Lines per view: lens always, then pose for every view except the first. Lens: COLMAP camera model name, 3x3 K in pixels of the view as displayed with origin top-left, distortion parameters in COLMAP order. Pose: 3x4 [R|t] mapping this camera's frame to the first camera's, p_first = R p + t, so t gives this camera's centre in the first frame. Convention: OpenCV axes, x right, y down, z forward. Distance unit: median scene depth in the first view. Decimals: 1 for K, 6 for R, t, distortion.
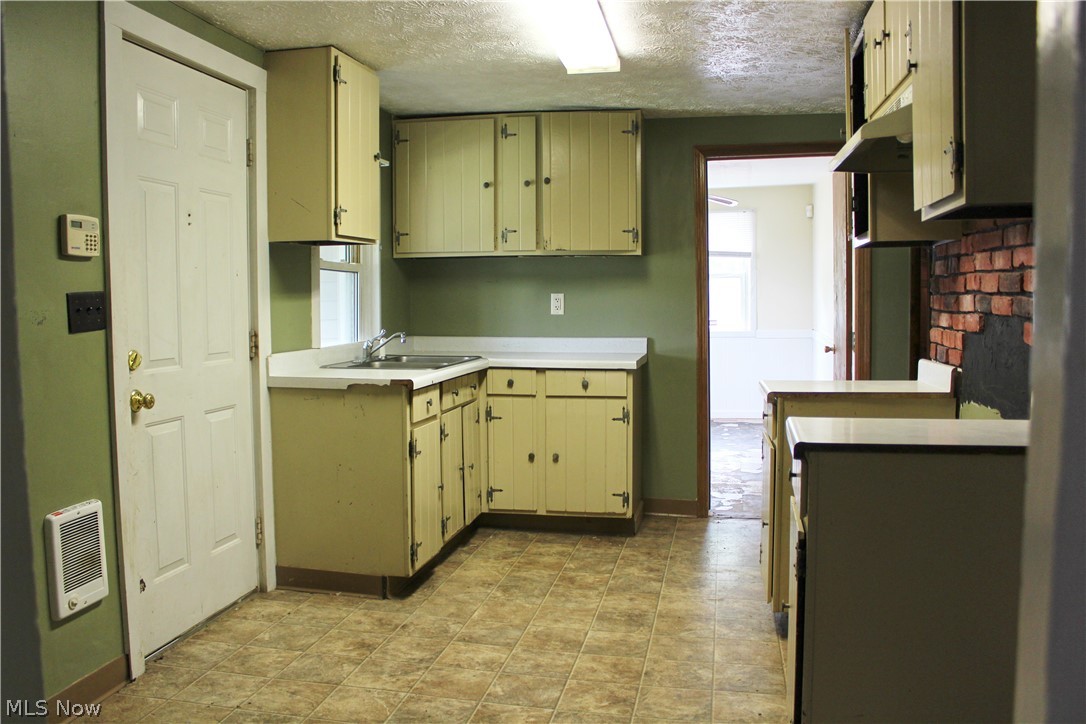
lens RADIAL K [[904.1, 0, 533.8], [0, 904.1, 369.8], [0, 0, 1]] dist [-0.168022, 0.153656]
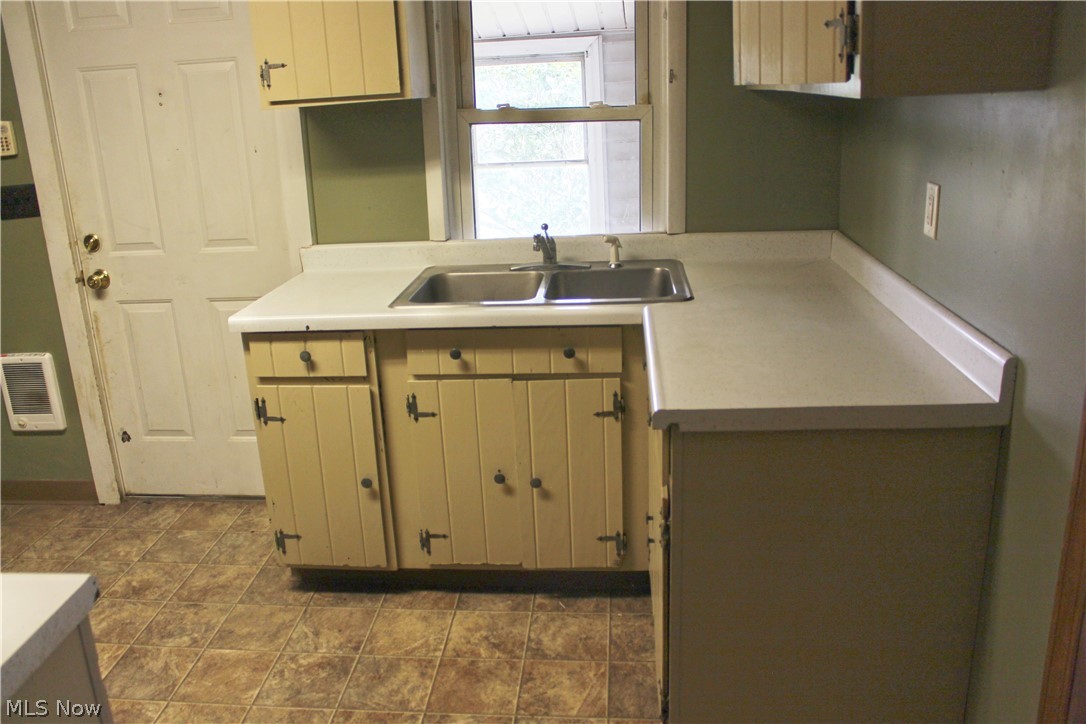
lens RADIAL K [[904.1, 0, 533.8], [0, 904.1, 369.8], [0, 0, 1]] dist [-0.168022, 0.153656]
pose [[0.120939, 0.298521, -0.946710, 0.646784], [-0.038778, 0.954403, 0.295993, -0.189284], [0.991902, 0.000914, 0.127001, 1.299181]]
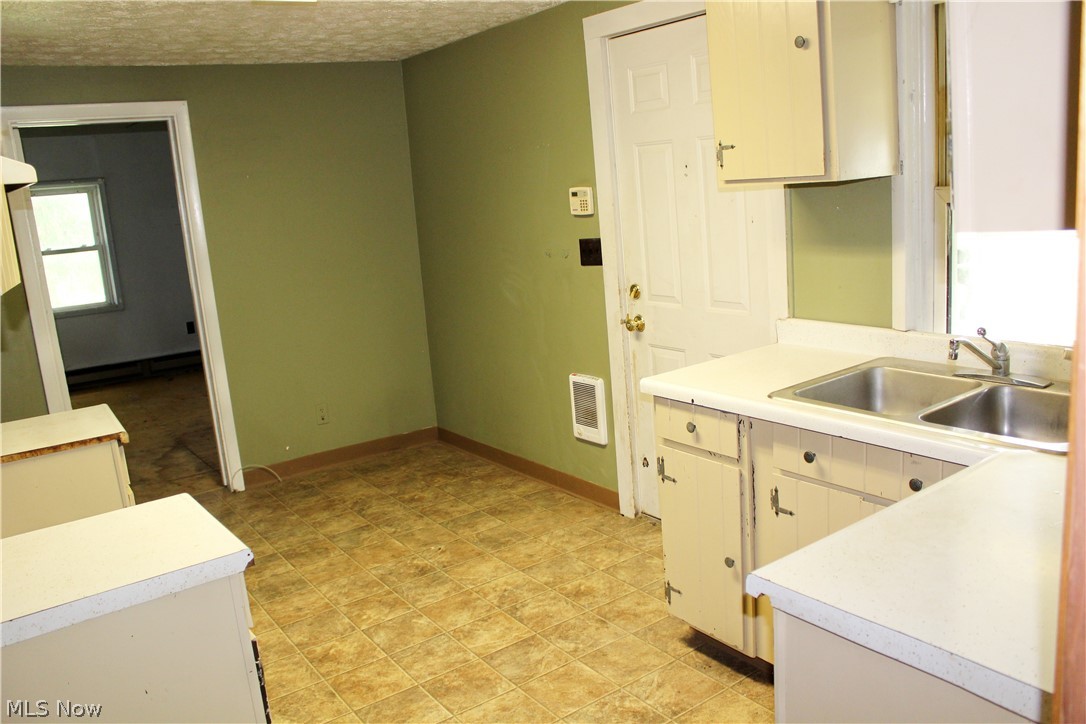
lens RADIAL K [[904.1, 0, 533.8], [0, 904.1, 369.8], [0, 0, 1]] dist [-0.168022, 0.153656]
pose [[-0.688375, 0.217875, -0.691860, 0.533060], [0.032441, 0.962116, 0.270704, -0.240190], [0.724629, 0.163901, -0.669365, 1.645410]]
